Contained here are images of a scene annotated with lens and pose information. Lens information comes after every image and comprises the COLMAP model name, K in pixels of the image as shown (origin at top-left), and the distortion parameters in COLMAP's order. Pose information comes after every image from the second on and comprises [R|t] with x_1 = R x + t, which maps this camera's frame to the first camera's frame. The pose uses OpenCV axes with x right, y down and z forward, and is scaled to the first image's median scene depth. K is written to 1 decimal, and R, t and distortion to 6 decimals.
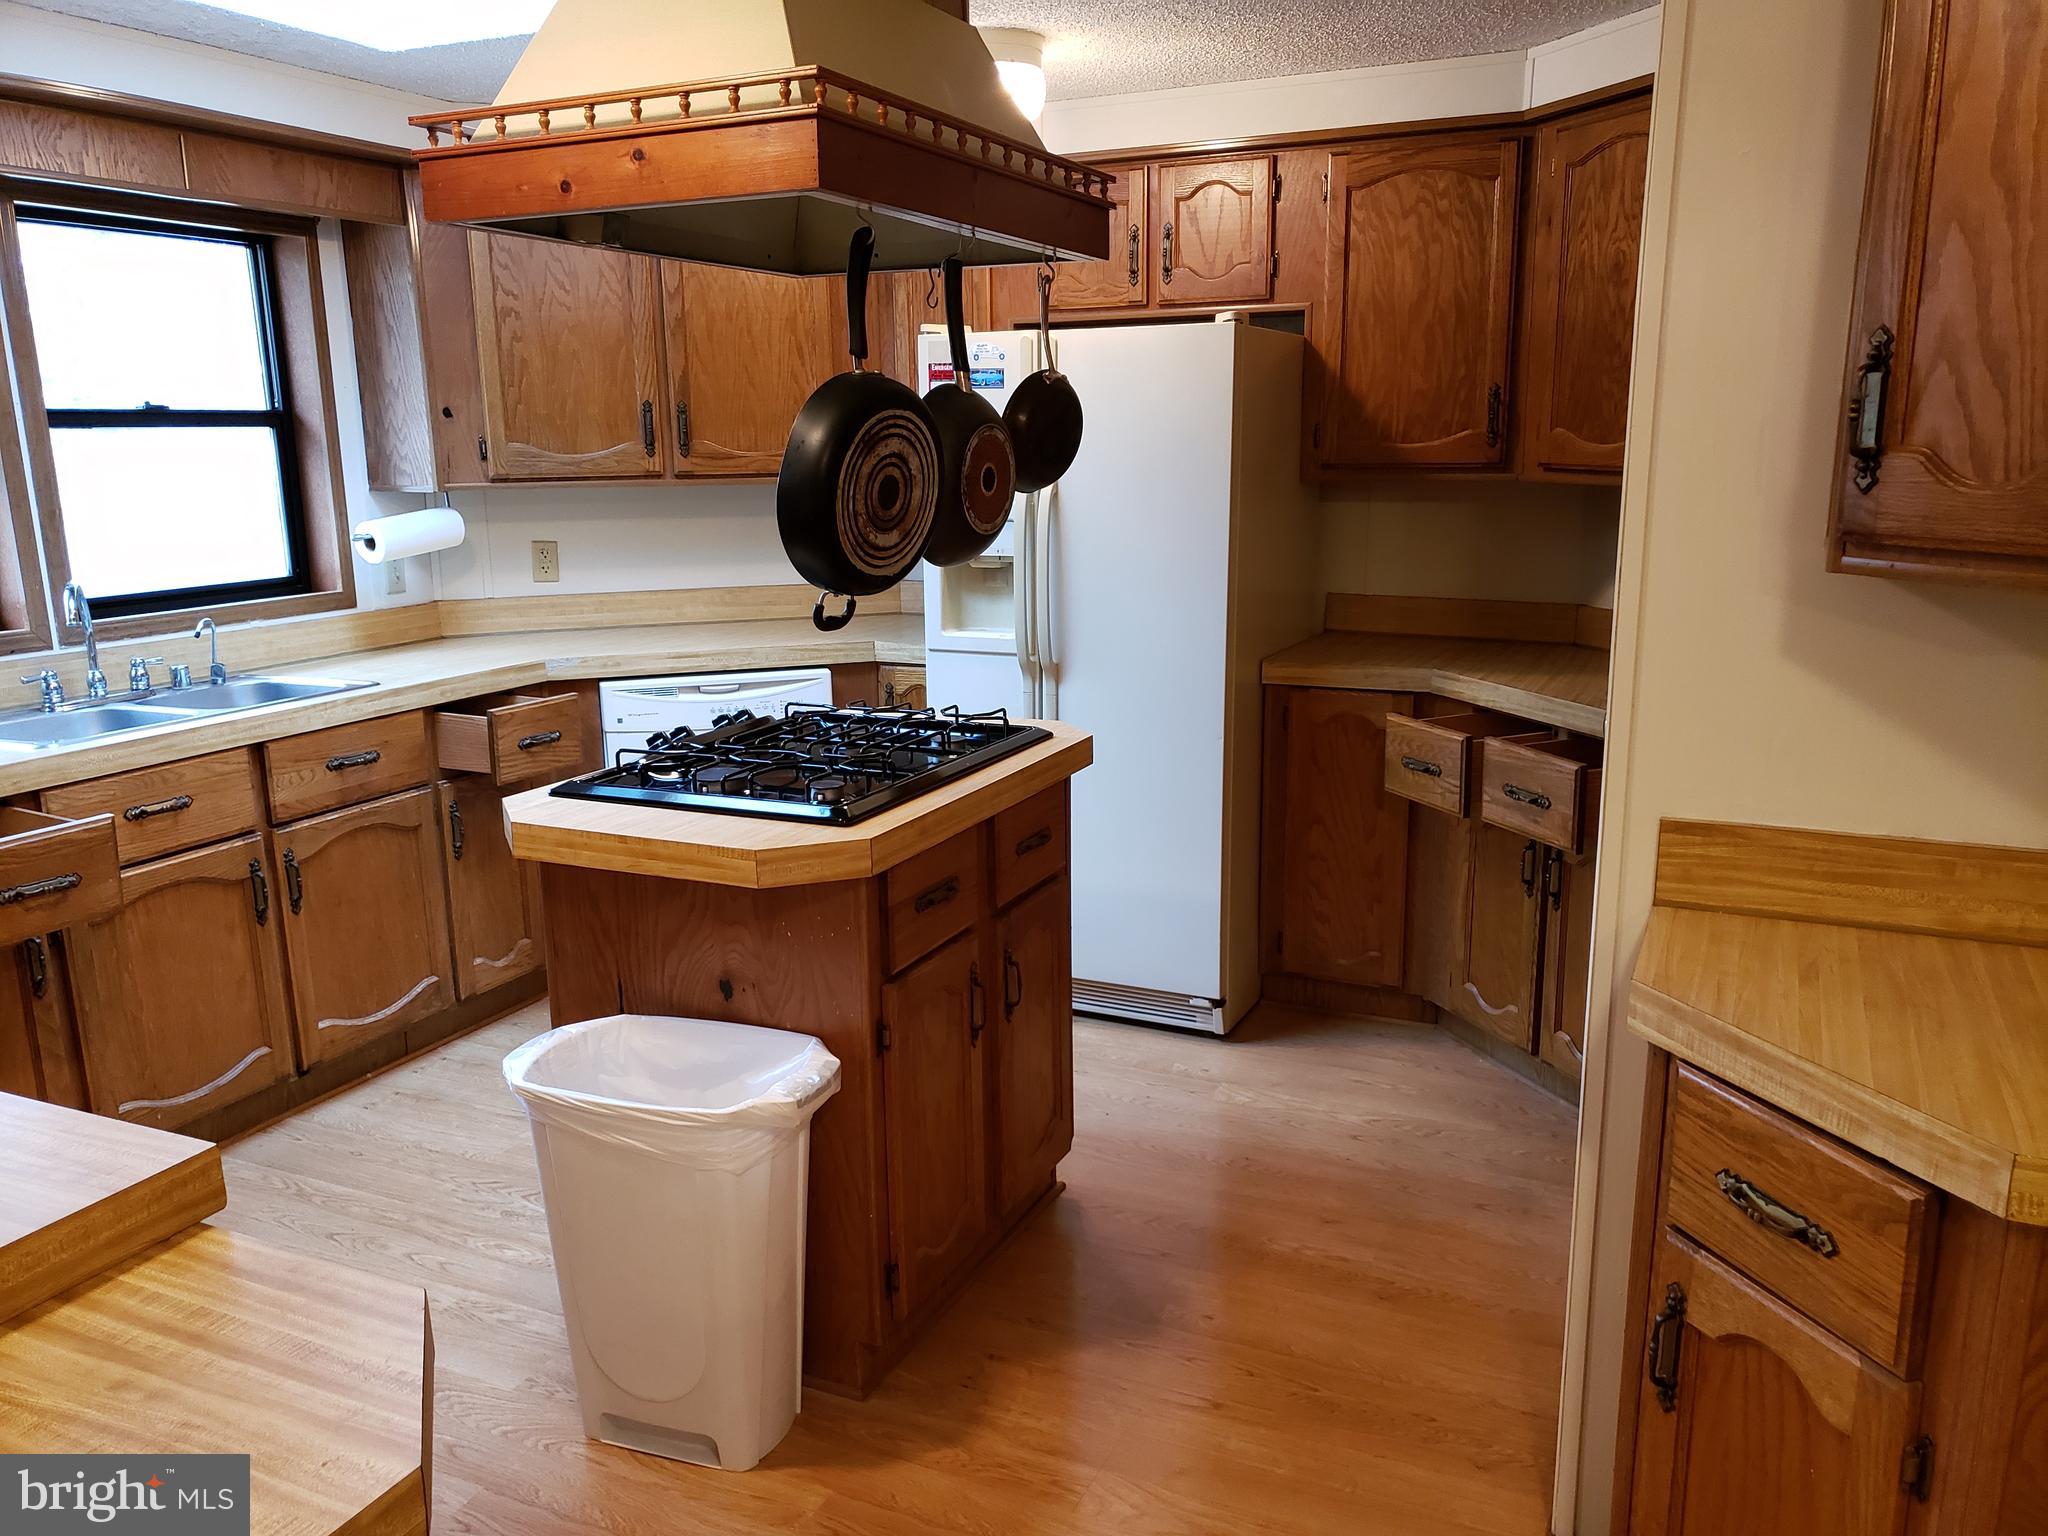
lens RADIAL K [[1576.6, 0, 999.9], [0, 1576.6, 823.7], [0, 0, 1]] dist [0.113690, -0.119264]
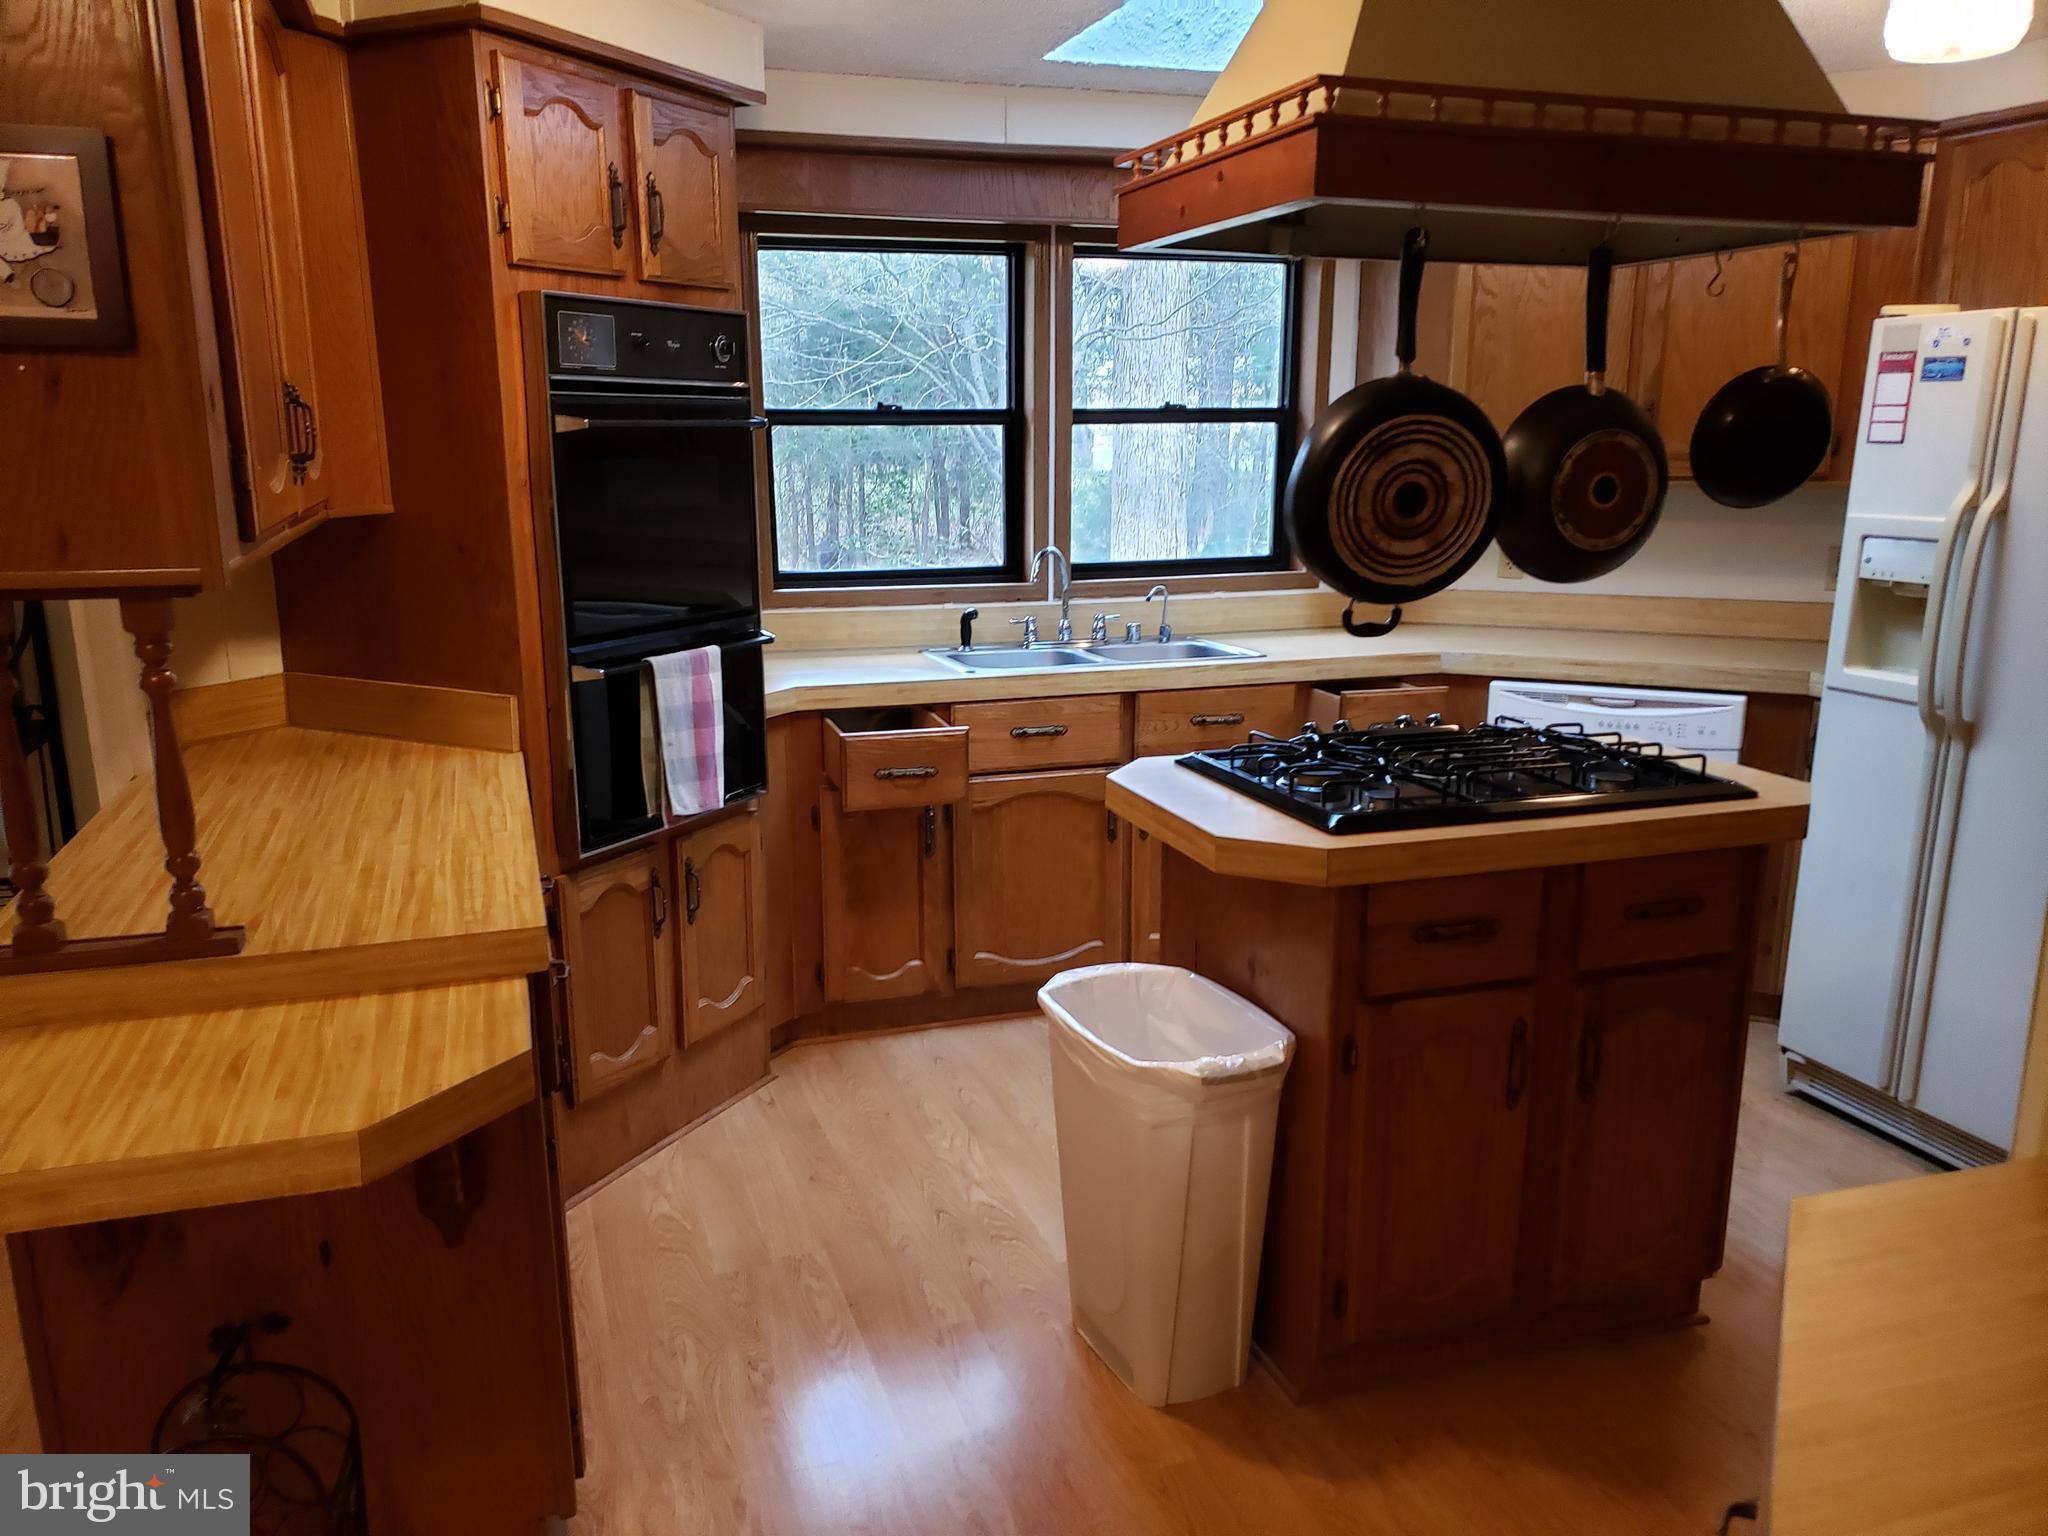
lens RADIAL K [[1576.6, 0, 999.9], [0, 1576.6, 823.7], [0, 0, 1]] dist [0.113690, -0.119264]
pose [[0.700769, 0.188713, -0.687975, 0.338516], [-0.184539, 0.979506, 0.080709, -0.035210], [0.689106, 0.070400, 0.721232, 0.103717]]
